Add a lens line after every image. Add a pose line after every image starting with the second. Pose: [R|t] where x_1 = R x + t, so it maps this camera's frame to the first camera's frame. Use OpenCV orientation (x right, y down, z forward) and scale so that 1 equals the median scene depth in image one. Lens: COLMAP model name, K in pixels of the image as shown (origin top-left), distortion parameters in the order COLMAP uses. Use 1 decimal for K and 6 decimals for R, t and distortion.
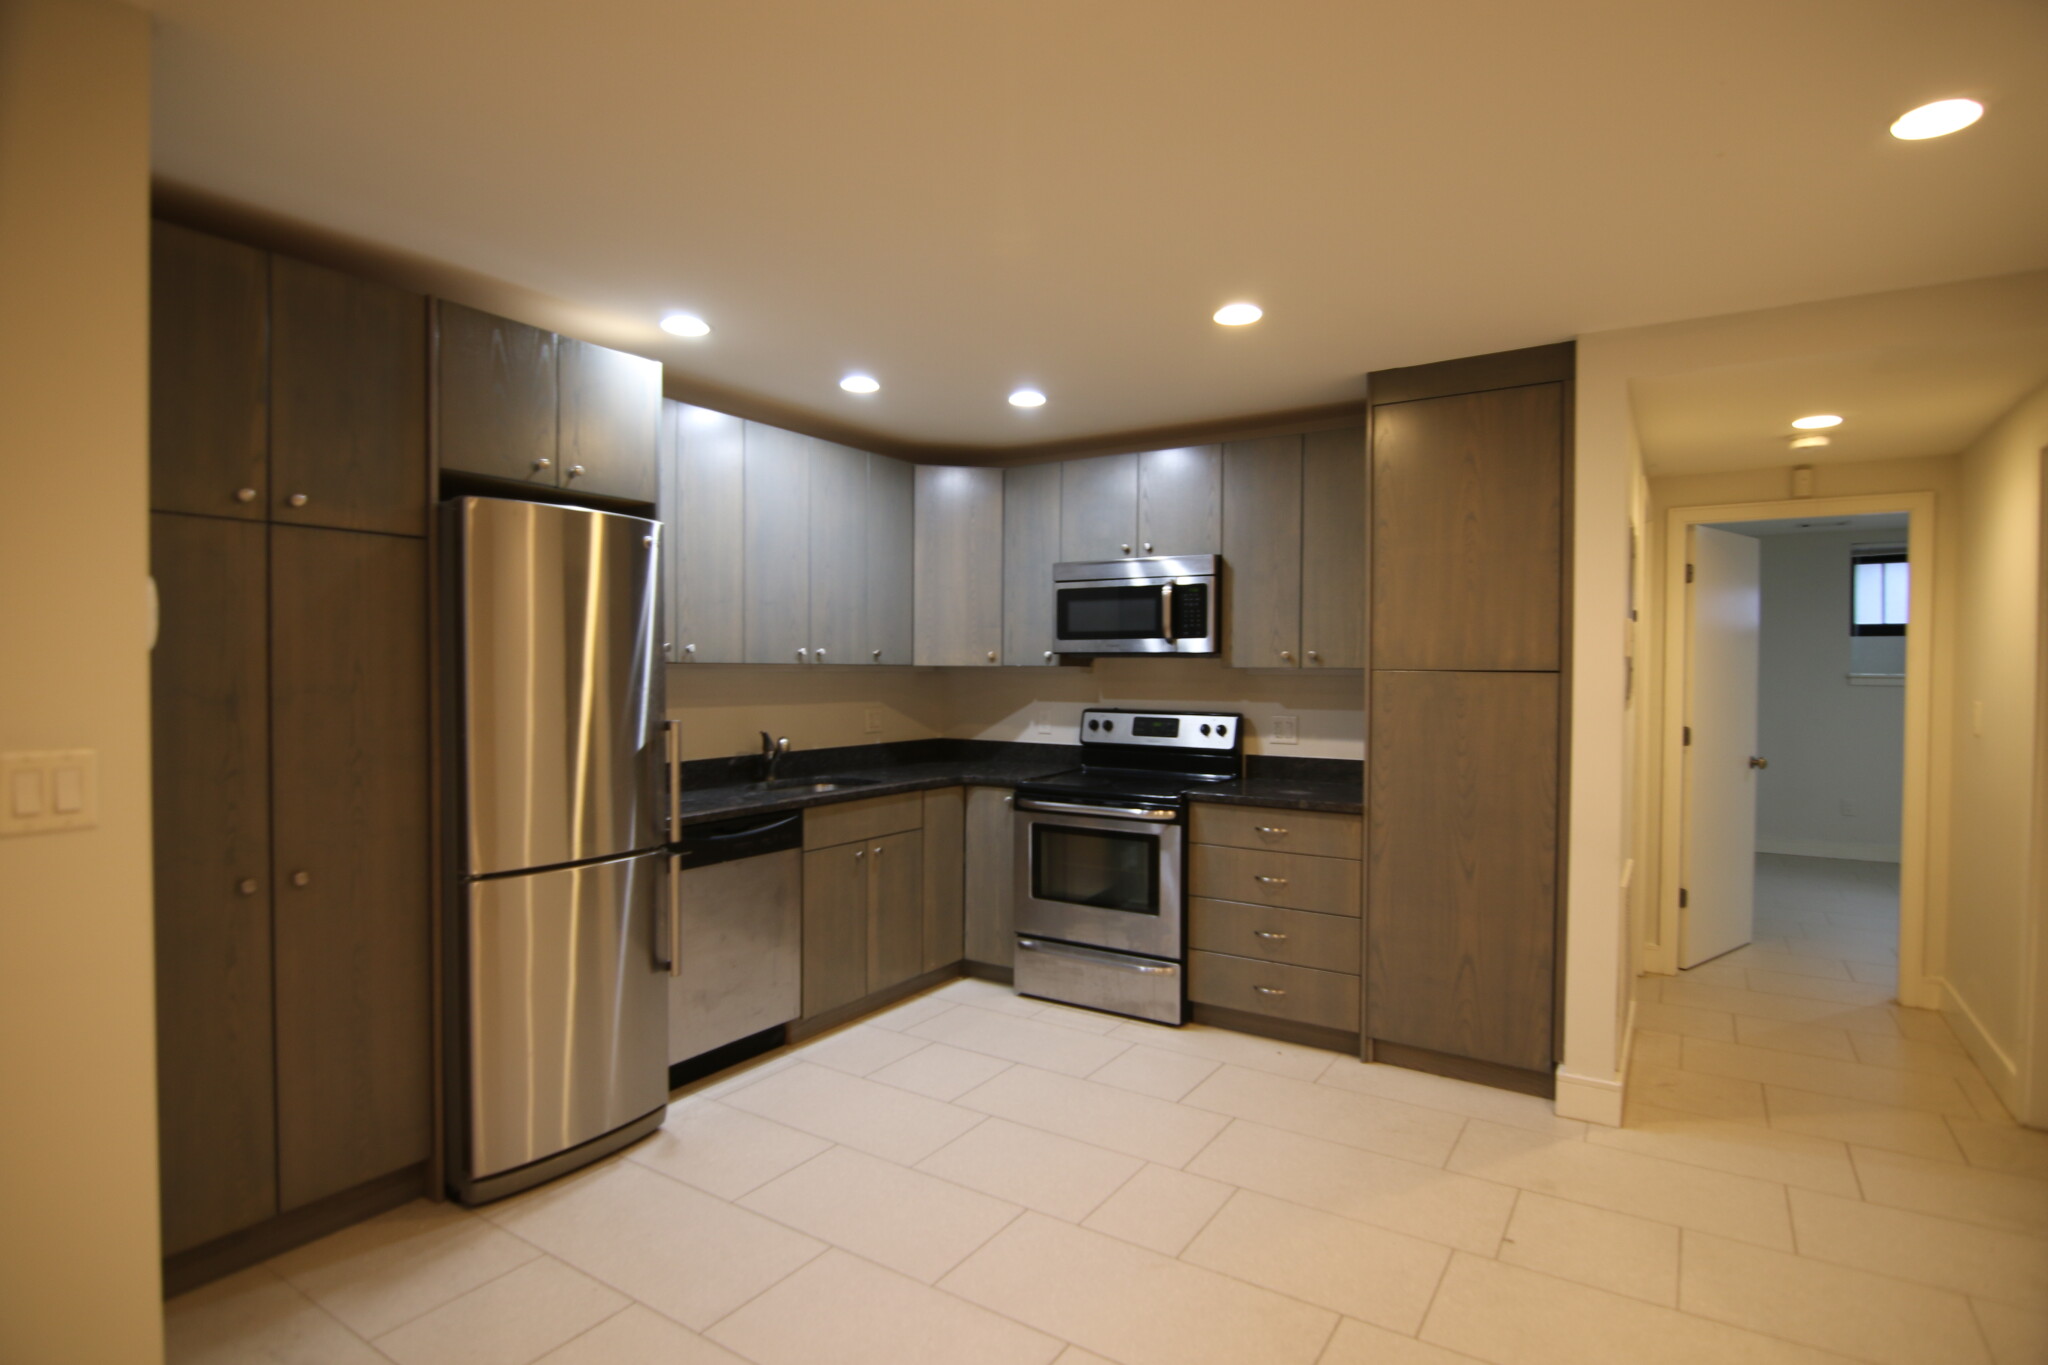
lens RADIAL K [[1039.1, 0, 1026.1], [0, 1039.1, 689.0], [0, 0, 1]] dist [-0.011638, -0.000520]
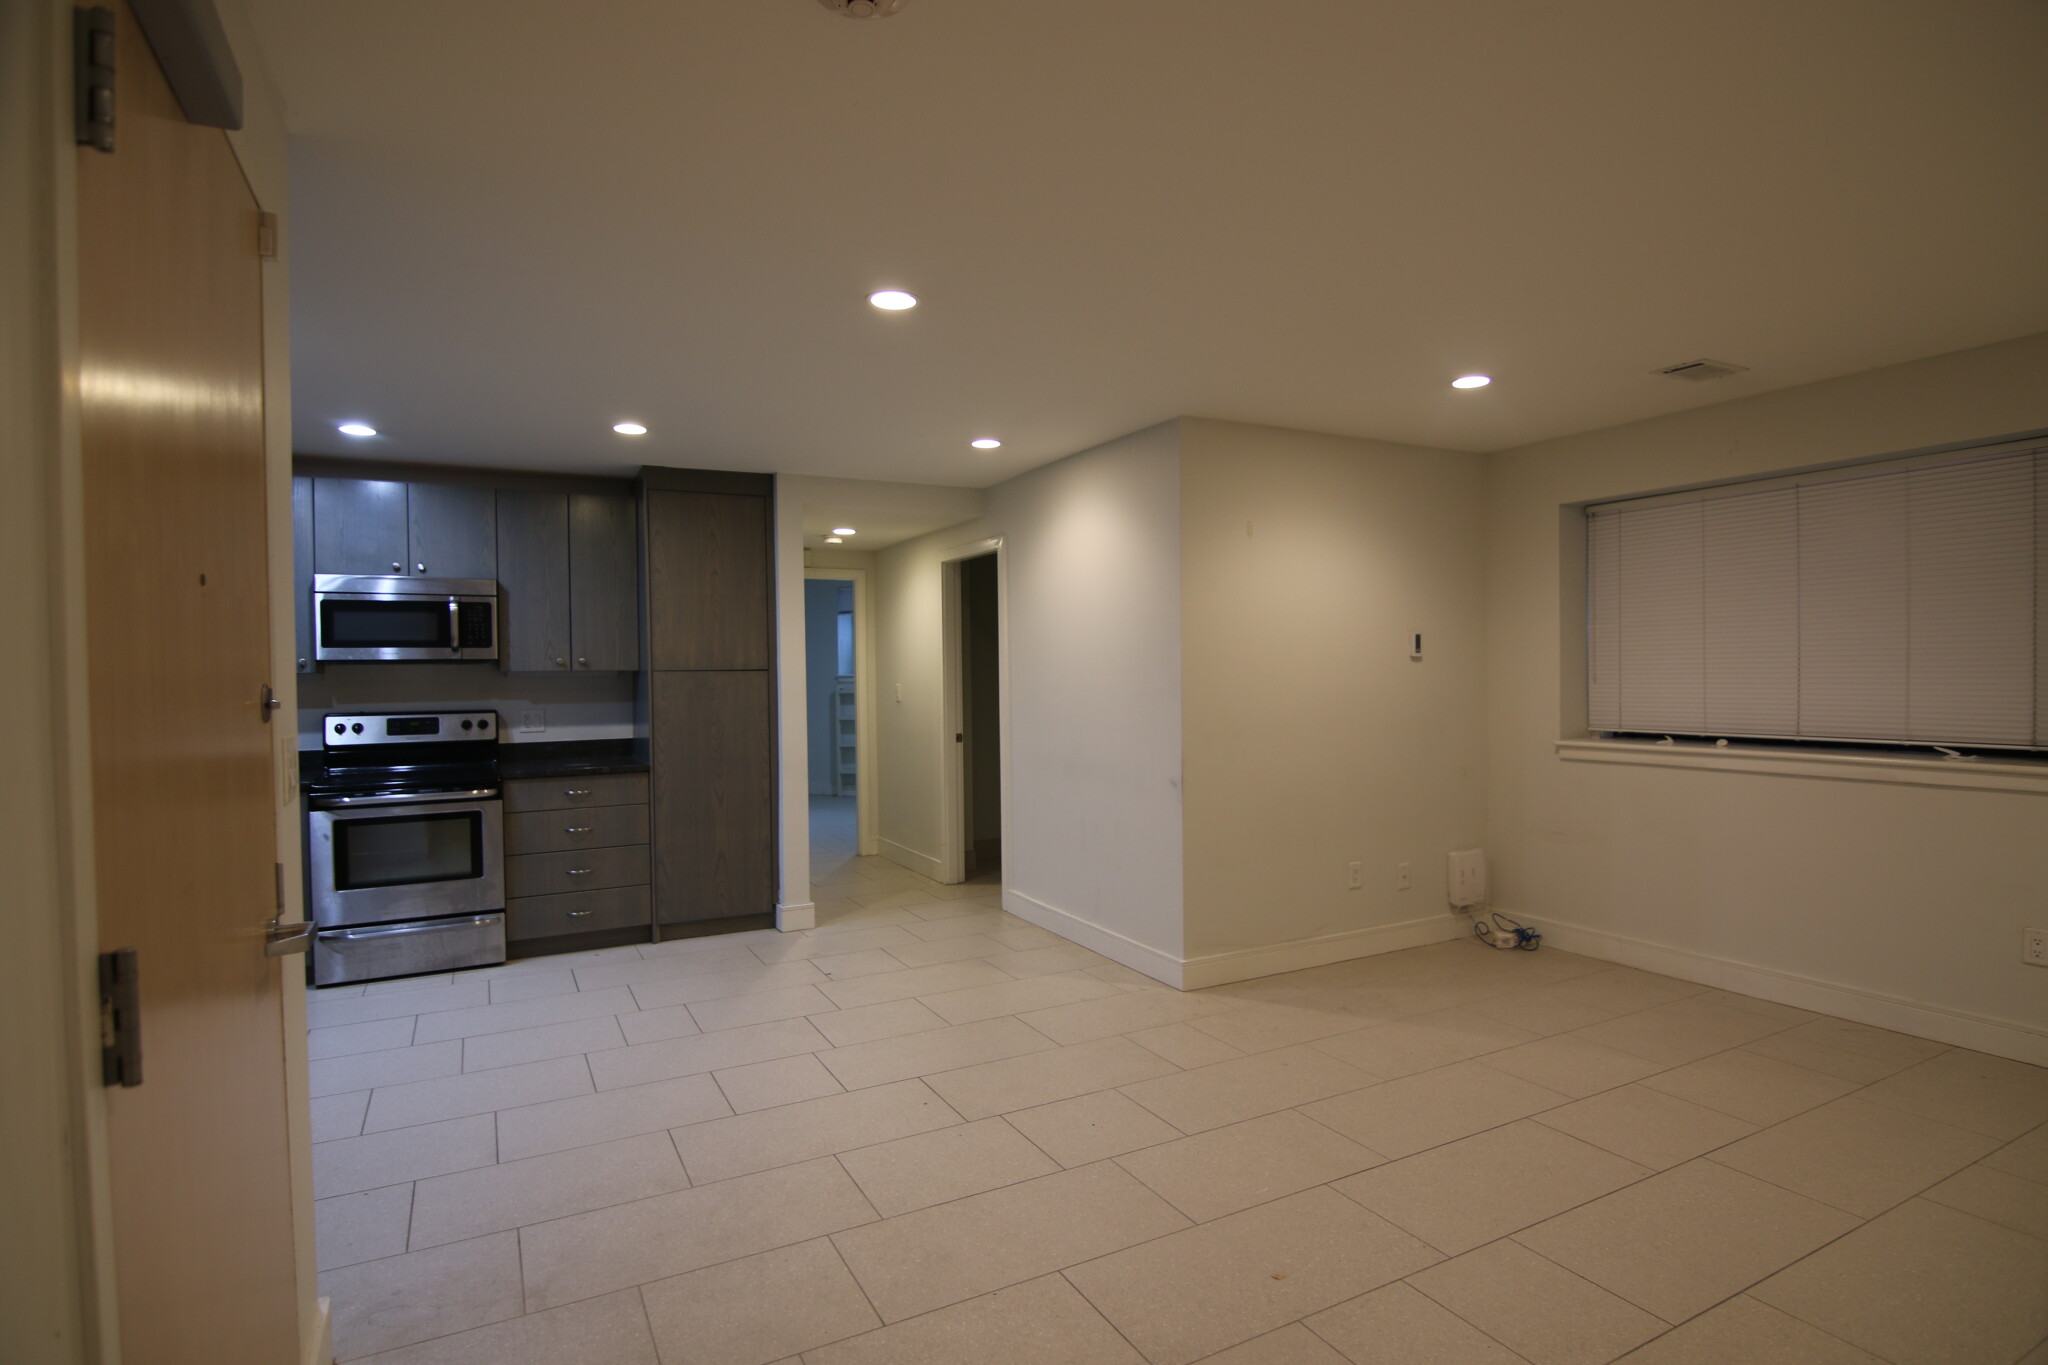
lens RADIAL K [[1039.1, 0, 1026.1], [0, 1039.1, 689.0], [0, 0, 1]] dist [-0.011638, -0.000520]
pose [[0.485797, -0.026147, 0.873680, -0.609626], [0.034458, 0.999348, 0.010748, 0.008275], [-0.873392, 0.024884, 0.486382, -0.144423]]
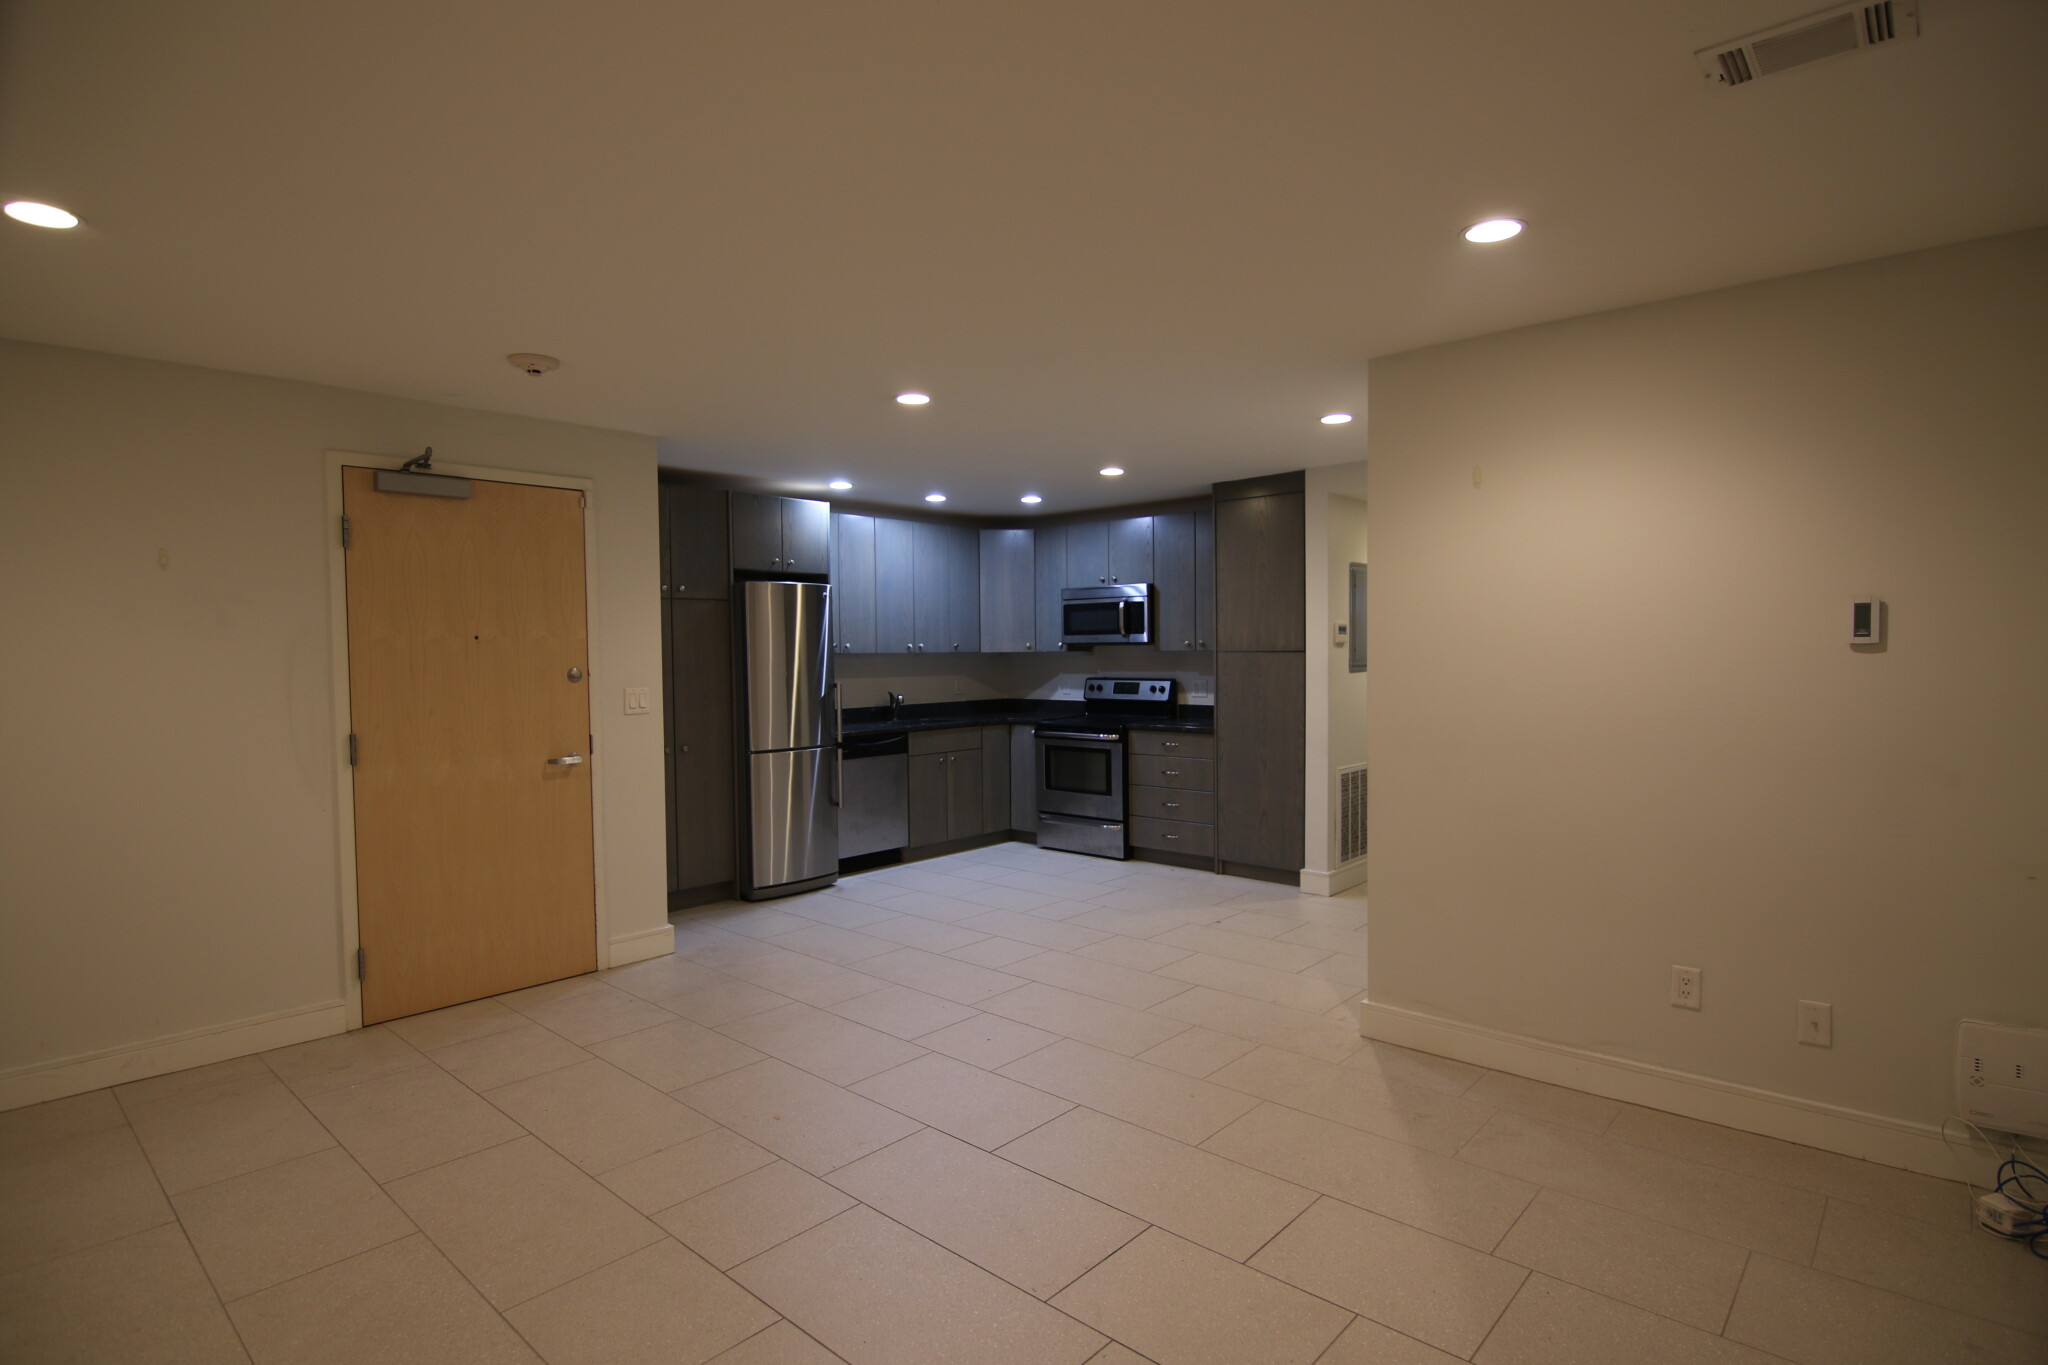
lens RADIAL K [[1039.1, 0, 1026.1], [0, 1039.1, 689.0], [0, 0, 1]] dist [-0.011638, -0.000520]
pose [[0.986973, -0.009894, -0.160579, 0.264665], [0.012654, 0.999789, 0.016170, 0.011112], [0.160385, -0.017991, 0.986891, -0.716169]]
